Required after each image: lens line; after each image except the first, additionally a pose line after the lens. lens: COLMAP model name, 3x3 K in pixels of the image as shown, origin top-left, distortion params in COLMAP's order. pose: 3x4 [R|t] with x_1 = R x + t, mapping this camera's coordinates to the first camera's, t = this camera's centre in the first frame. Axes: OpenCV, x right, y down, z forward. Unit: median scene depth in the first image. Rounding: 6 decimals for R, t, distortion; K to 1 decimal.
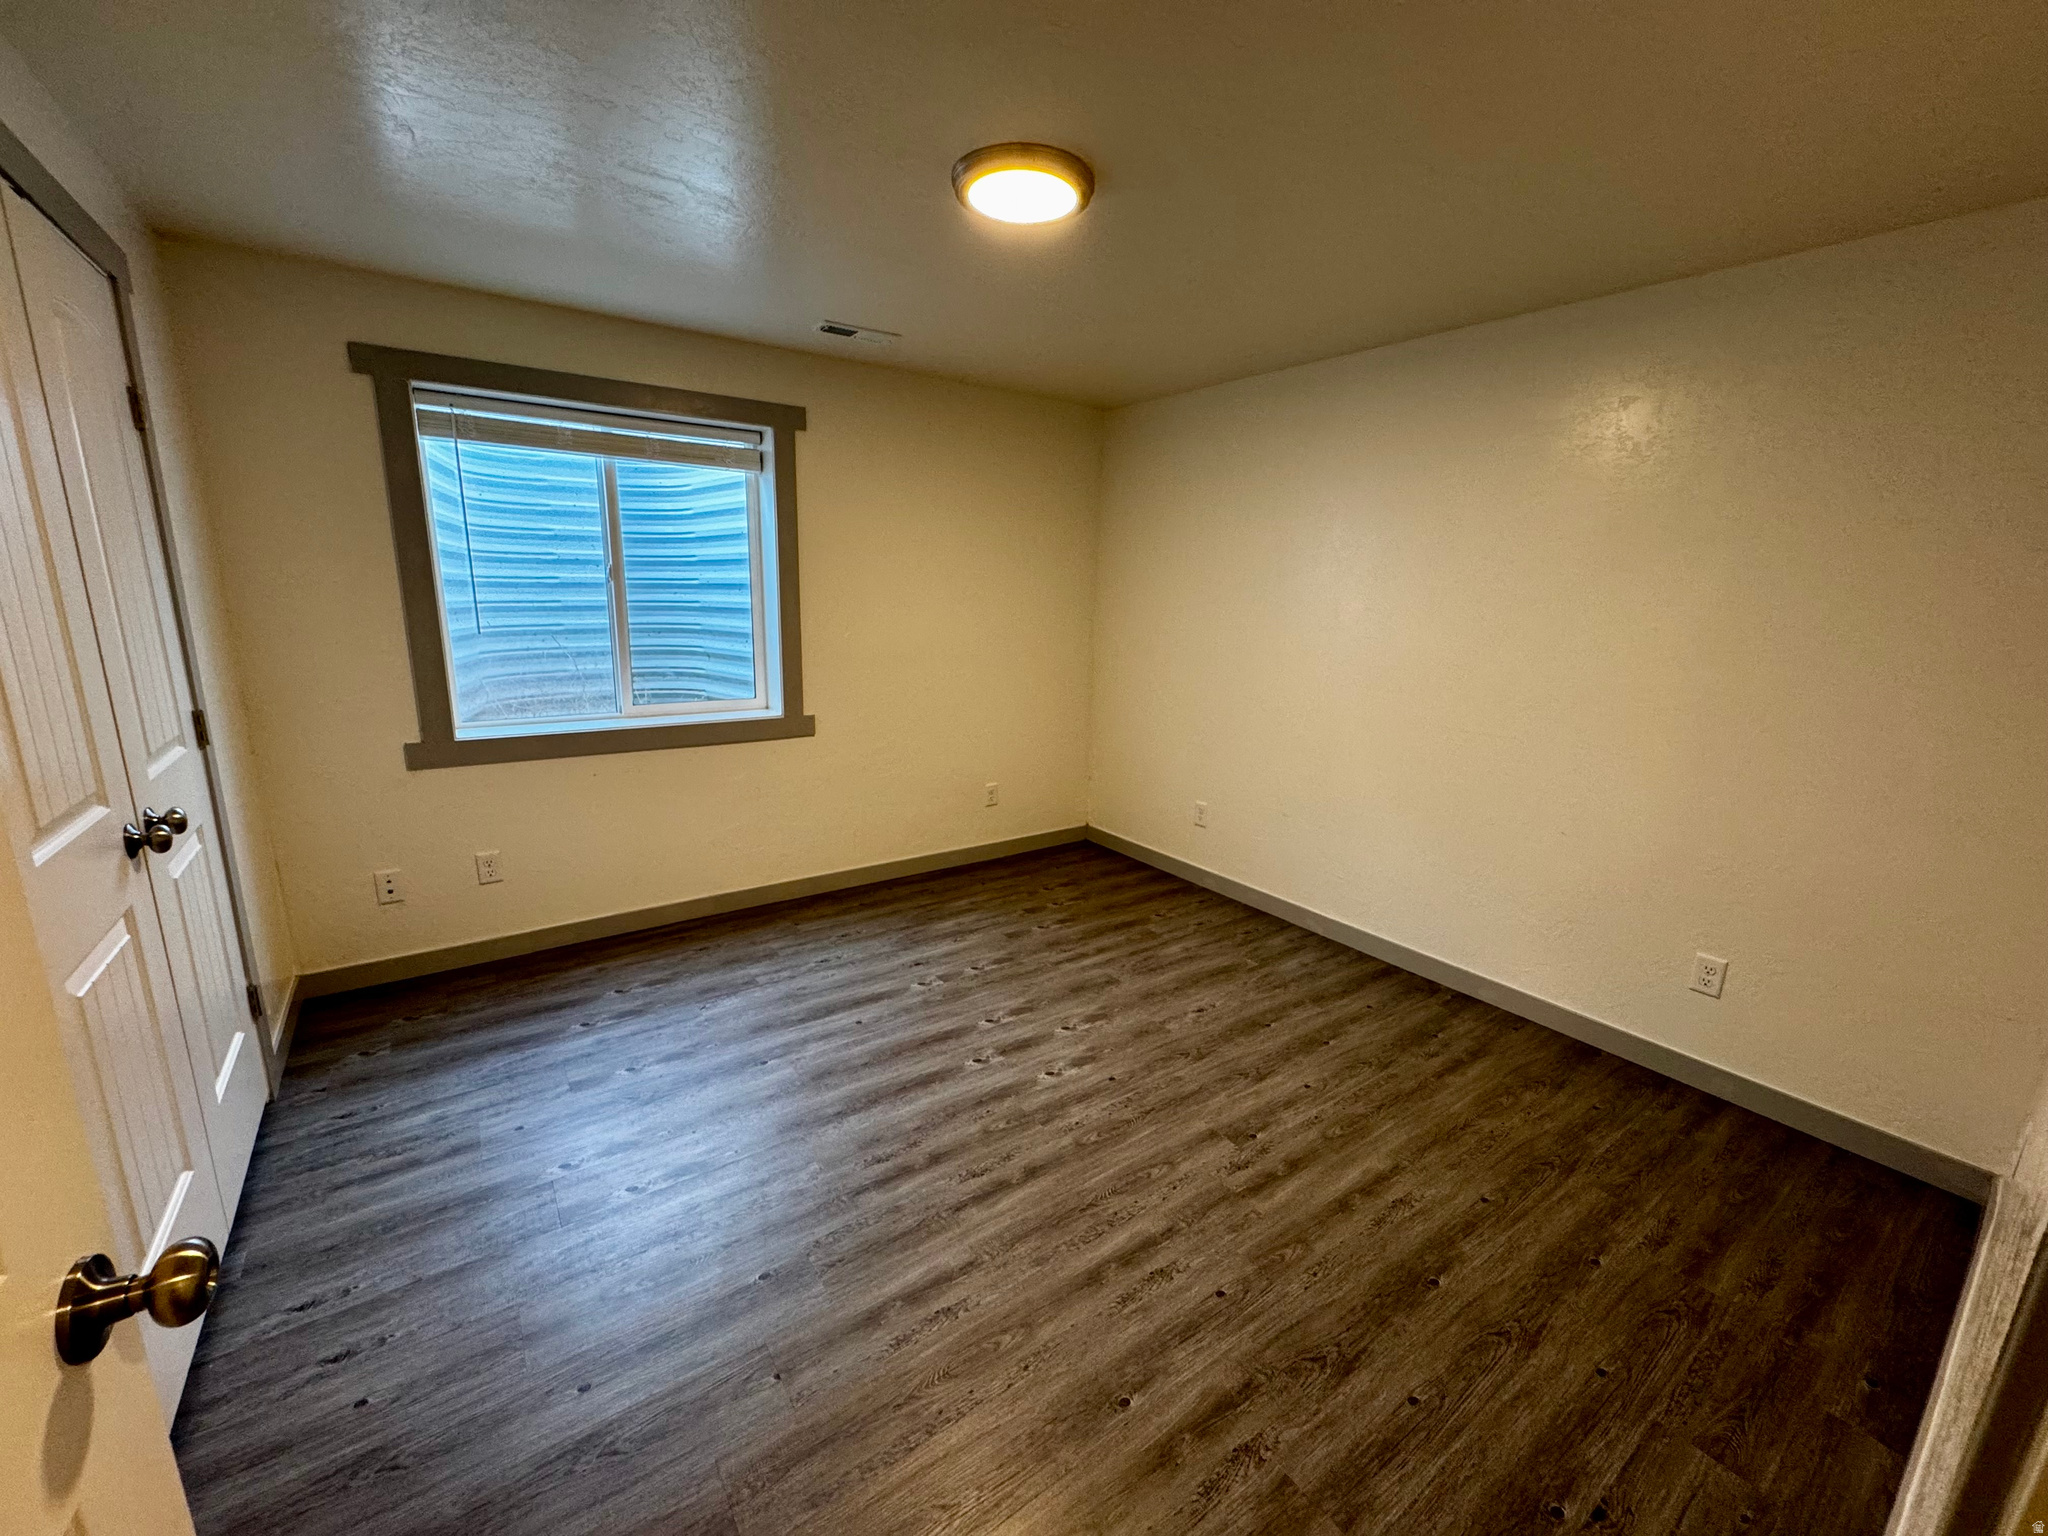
lens RADIAL K [[814.4, 0, 1026.1], [0, 814.4, 769.1], [0, 0, 1]] dist [-0.001890, 0.000079]
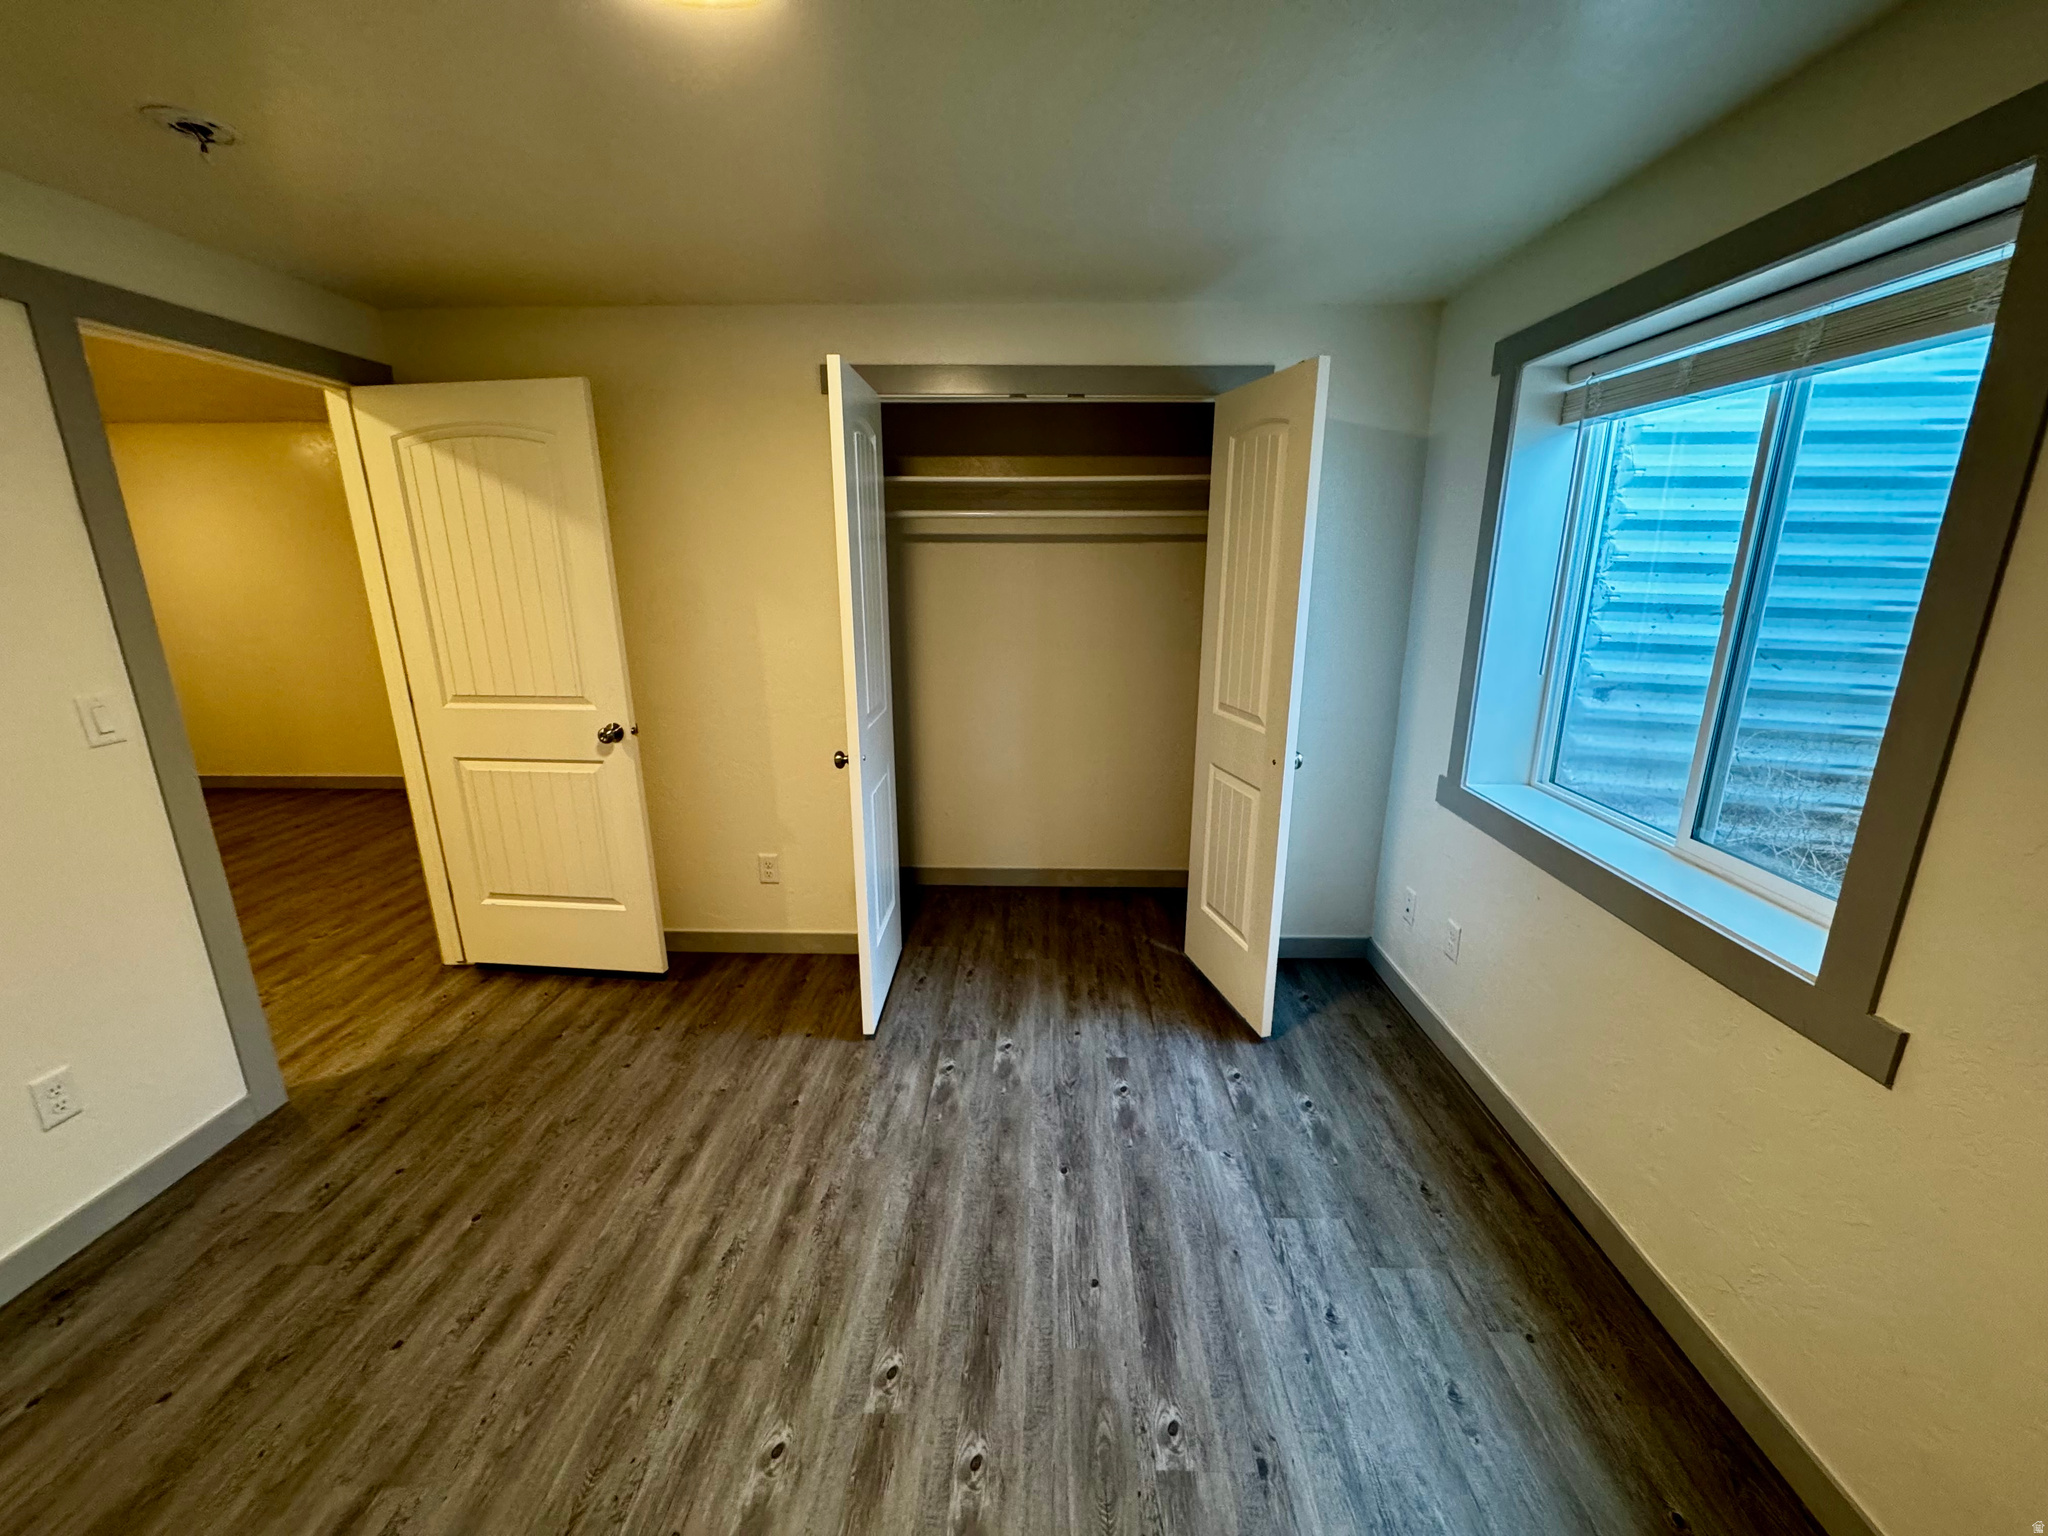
lens RADIAL K [[824.7, 0, 1024.0], [0, 824.7, 768.0], [0, 0, 1]] dist [-0.000433, 0.000165]
pose [[-0.604788, 0.175287, -0.776856, 0.327841], [-0.191021, 0.915071, 0.355184, -0.352608], [0.773138, 0.363207, -0.519940, 1.401463]]
